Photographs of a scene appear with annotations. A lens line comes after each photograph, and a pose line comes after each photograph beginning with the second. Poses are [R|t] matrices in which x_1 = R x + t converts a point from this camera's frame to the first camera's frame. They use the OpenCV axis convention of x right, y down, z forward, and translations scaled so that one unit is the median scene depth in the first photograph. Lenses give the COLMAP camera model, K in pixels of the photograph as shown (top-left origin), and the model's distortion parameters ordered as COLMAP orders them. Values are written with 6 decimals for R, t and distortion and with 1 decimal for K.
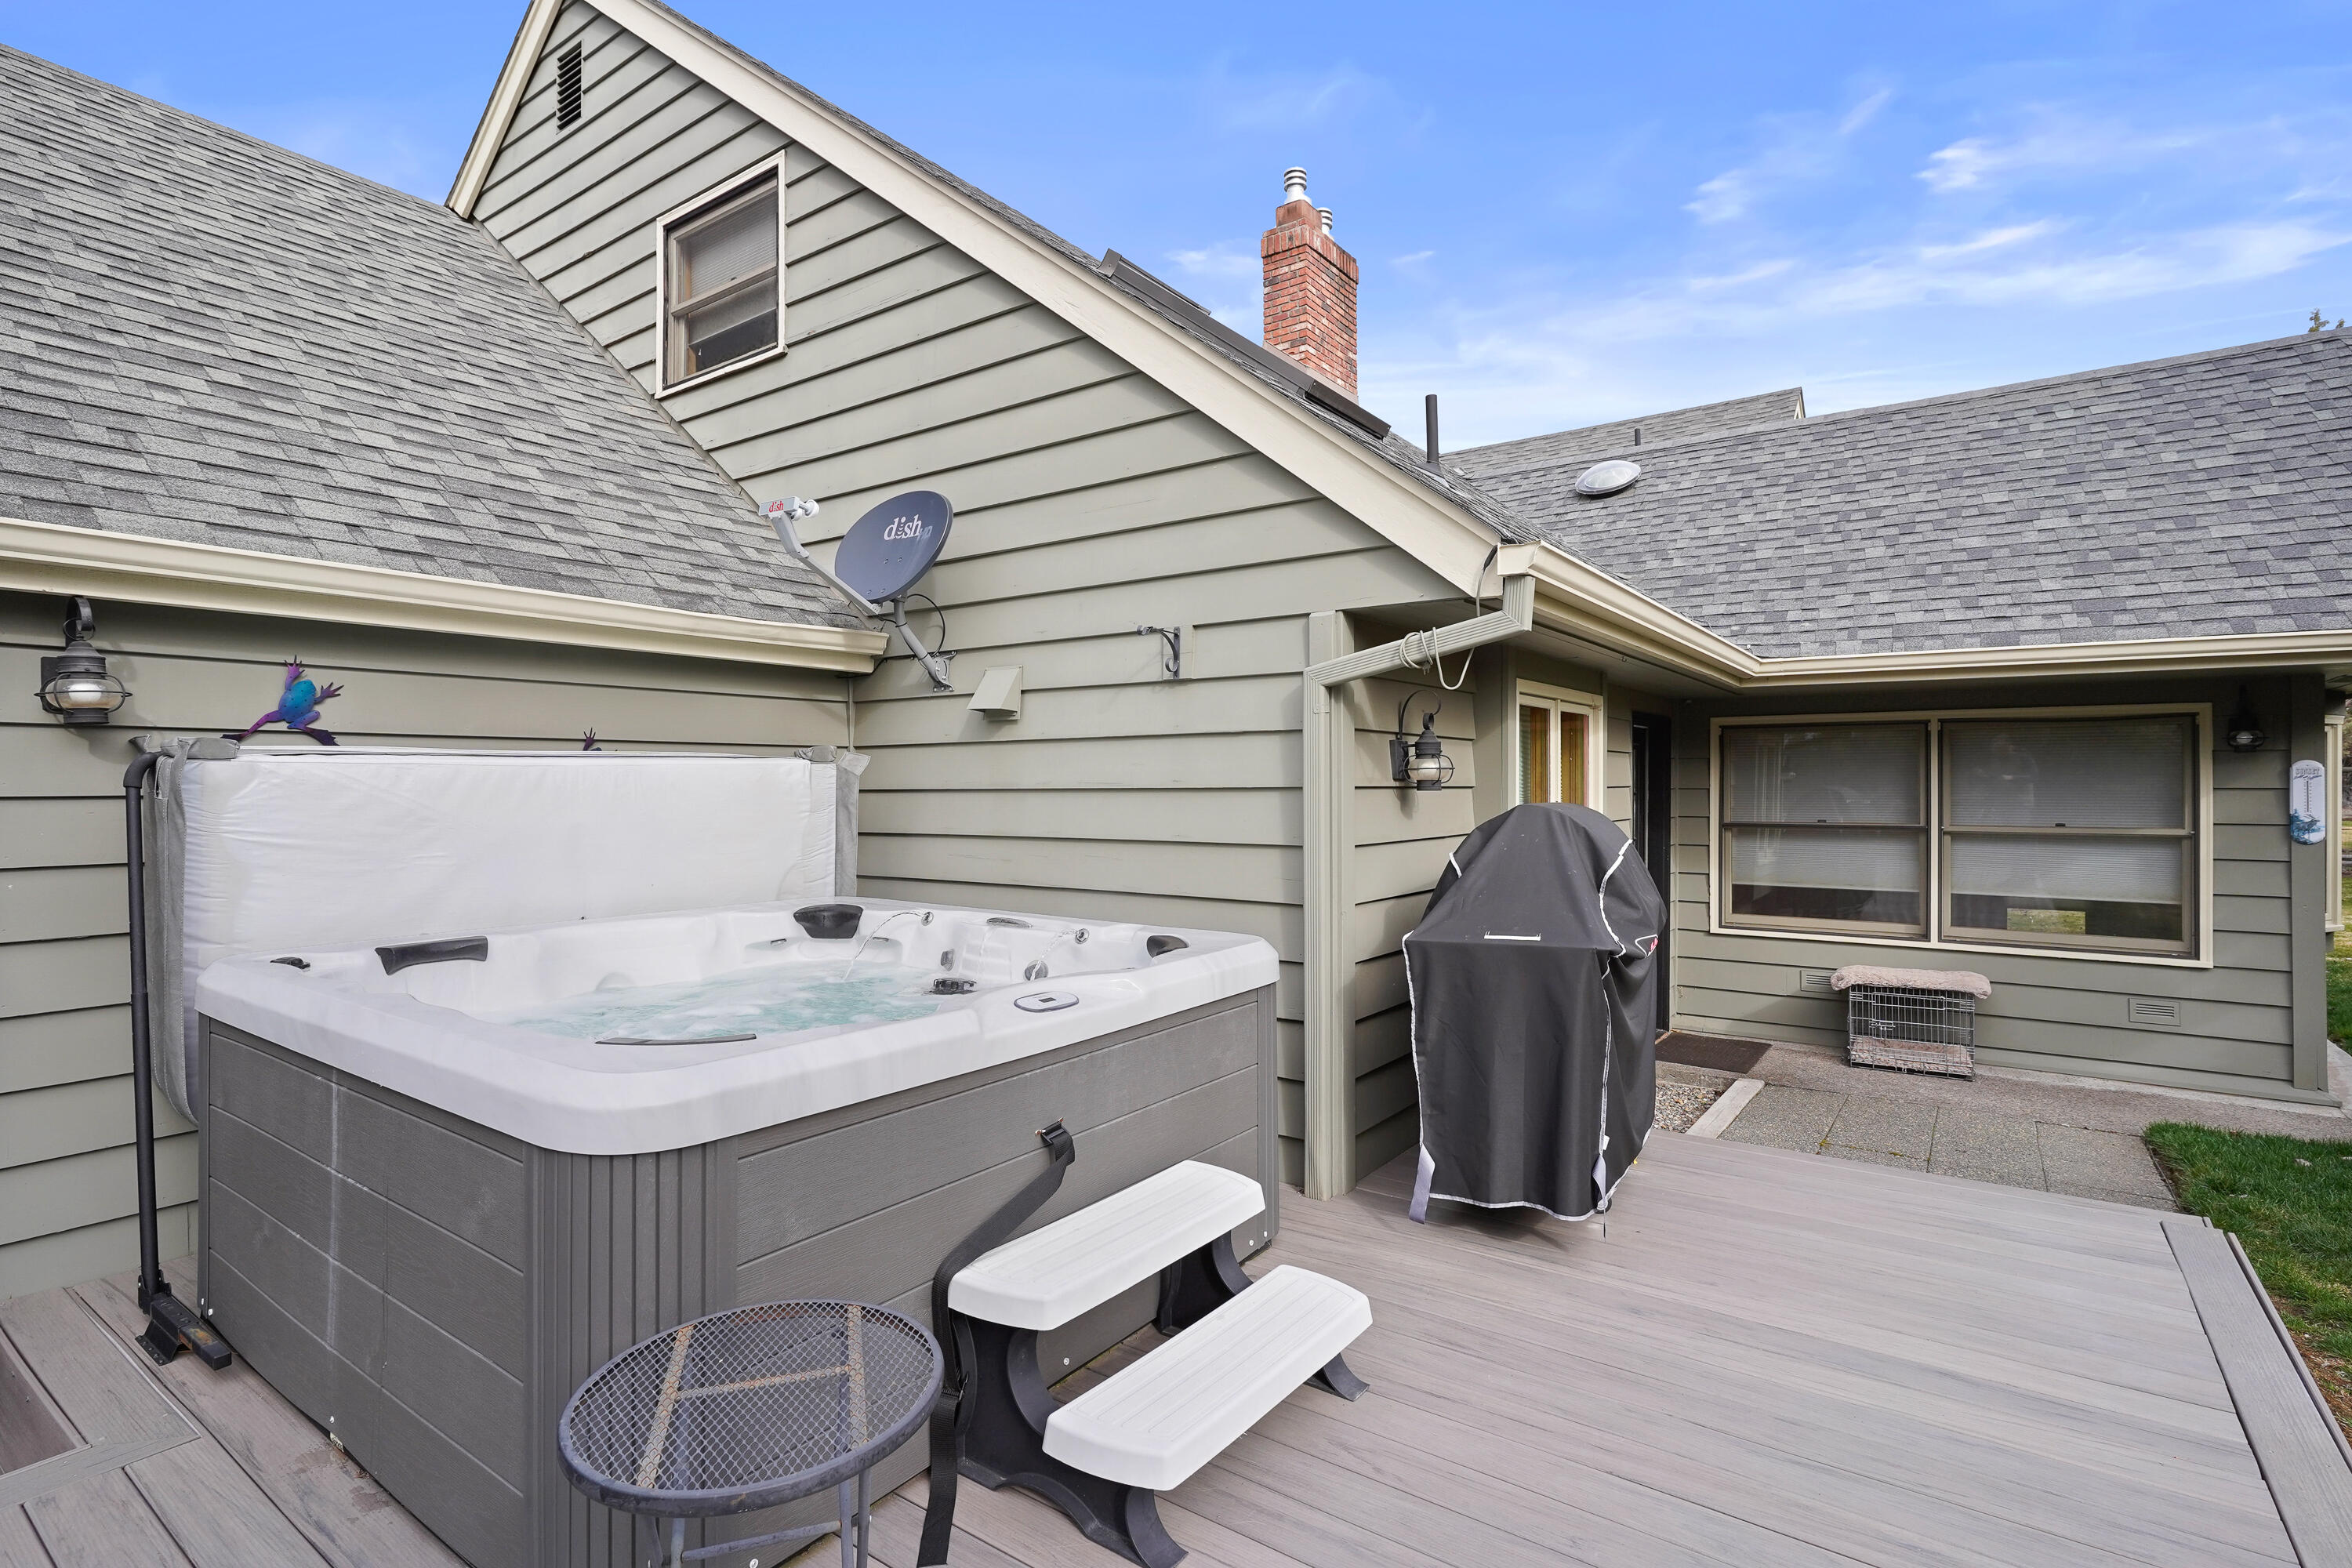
lens RADIAL K [[1131.2, 0, 1176.0], [0, 1131.2, 784.0], [0, 0, 1]] dist [-0.000330, 0.000719]
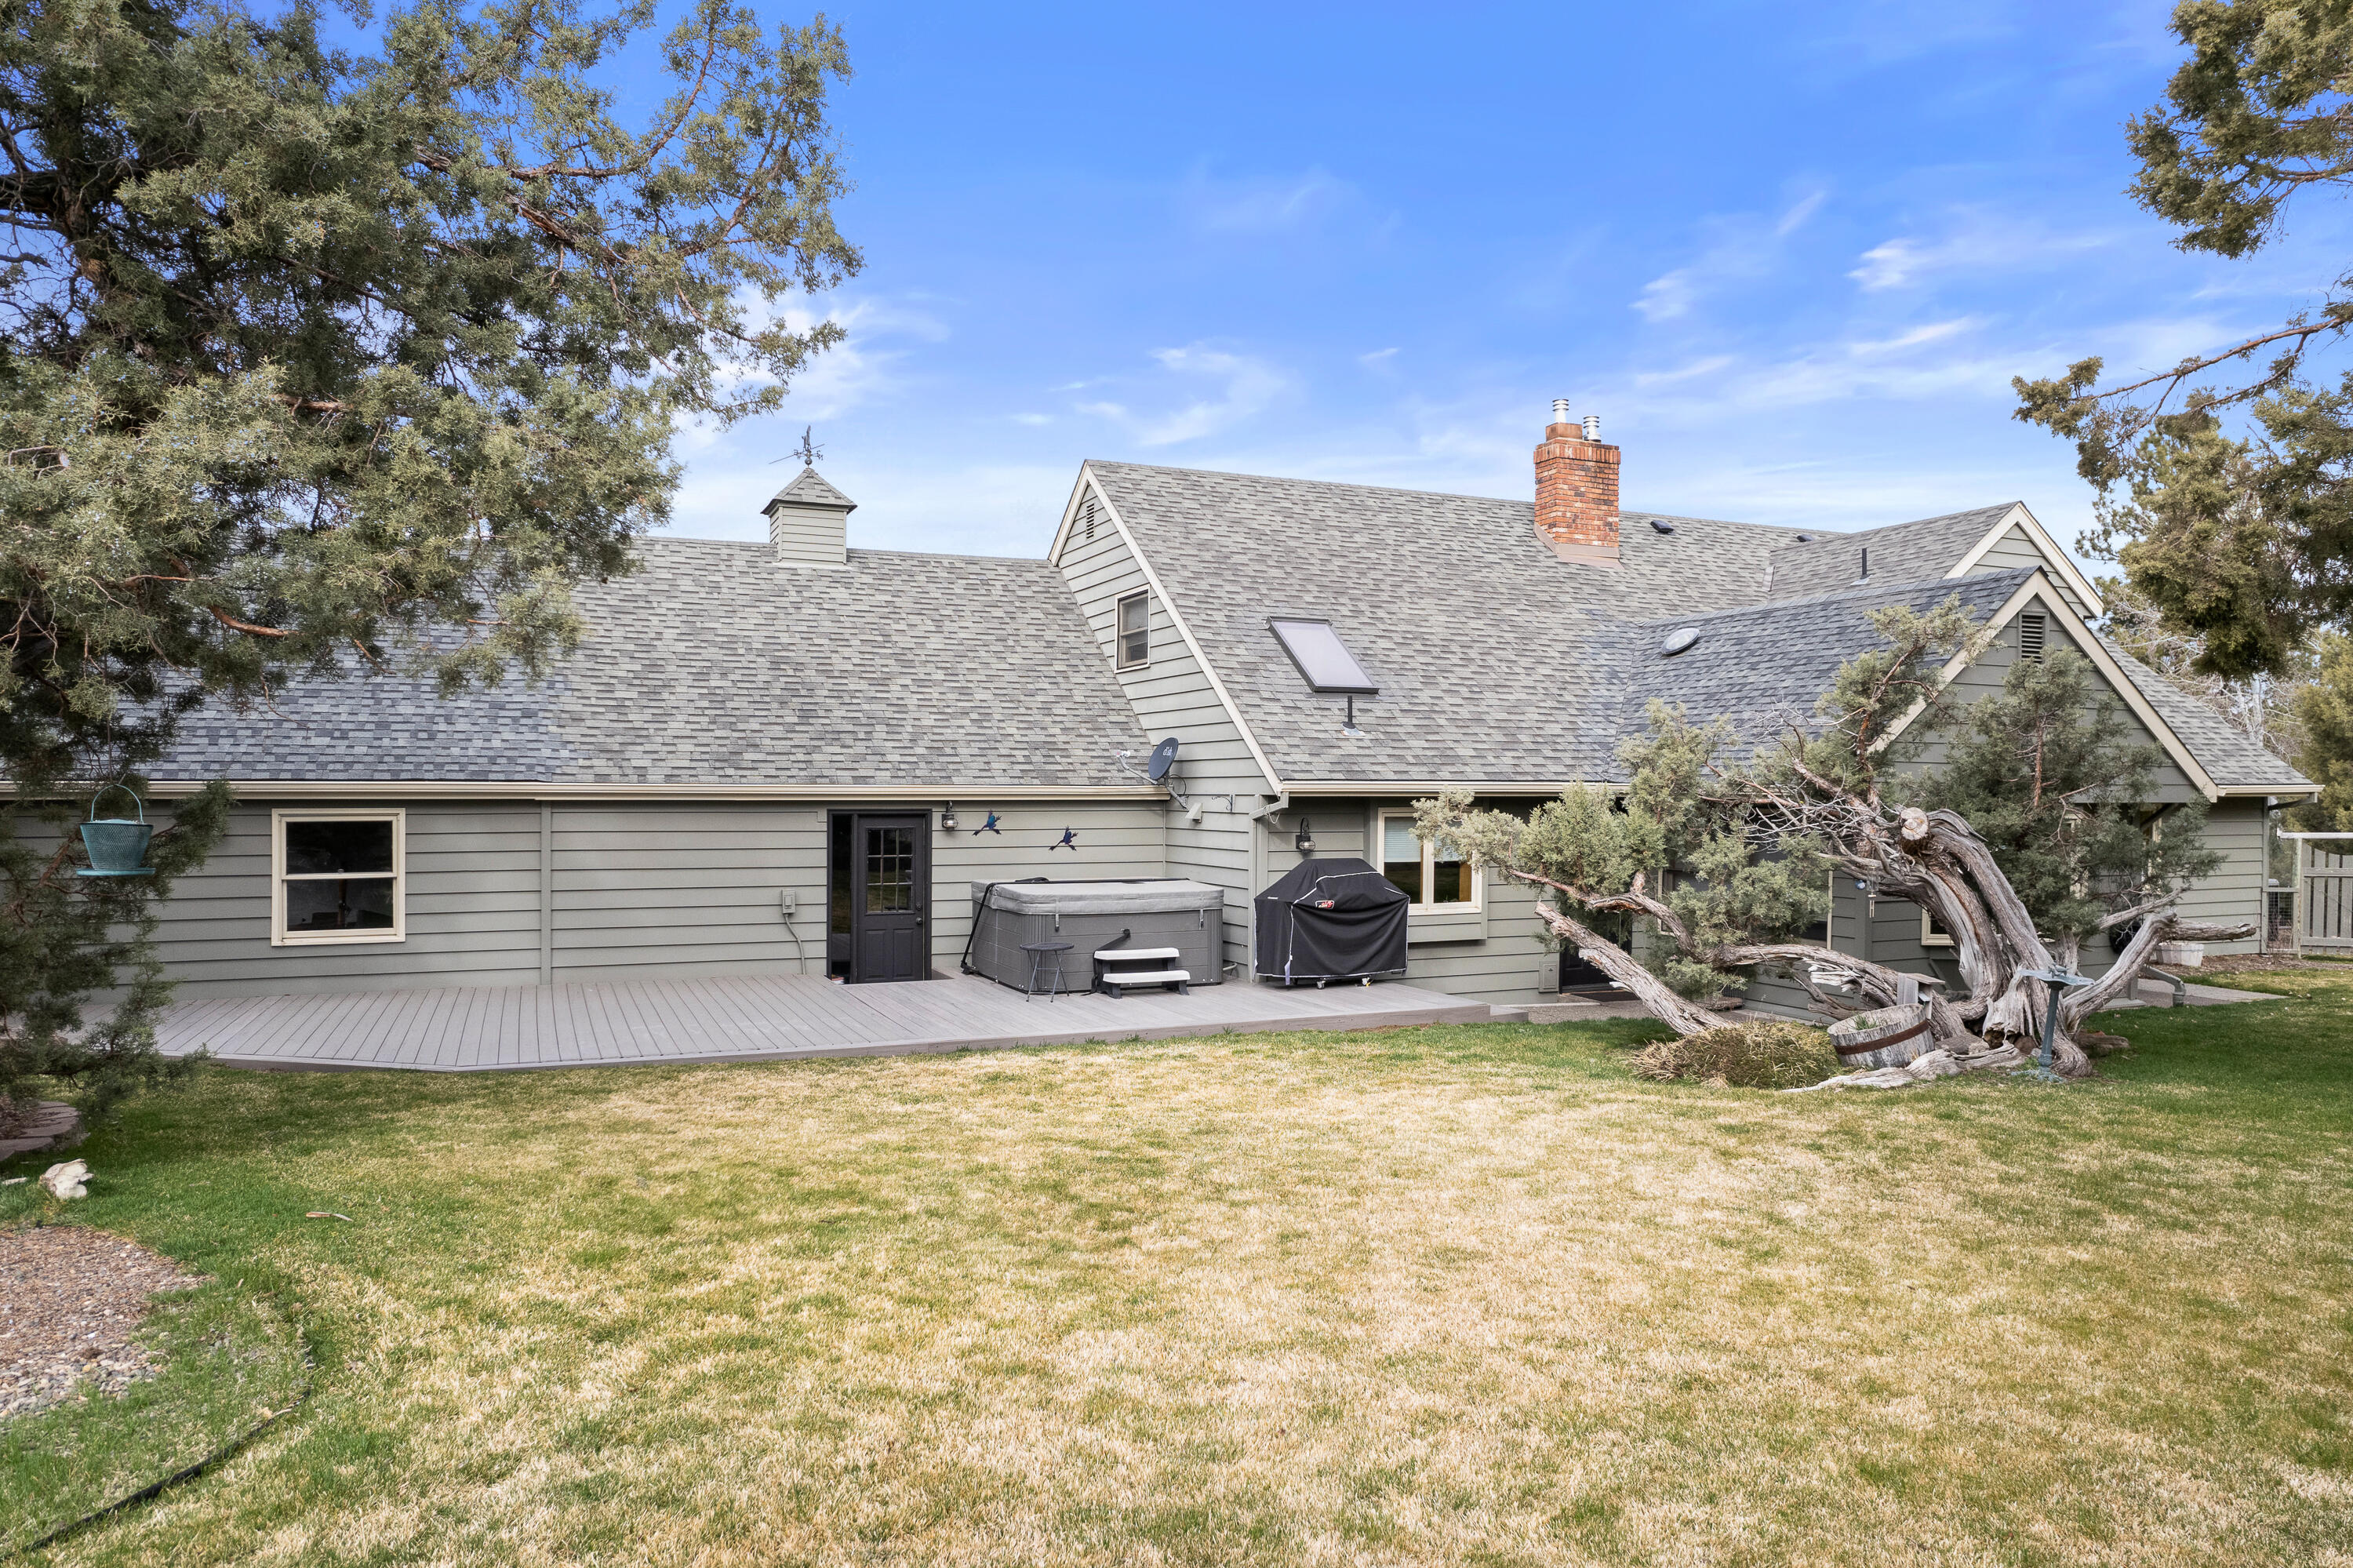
lens RADIAL K [[1501.7, 0, 1176.5], [0, 1501.7, 784.0], [0, 0, 1]] dist [-0.000345, -0.000024]
pose [[0.860418, 0.003730, -0.509575, 1.583983], [-0.006779, 0.999969, -0.004127, -0.128953], [0.509543, 0.007005, 0.860416, -2.057226]]
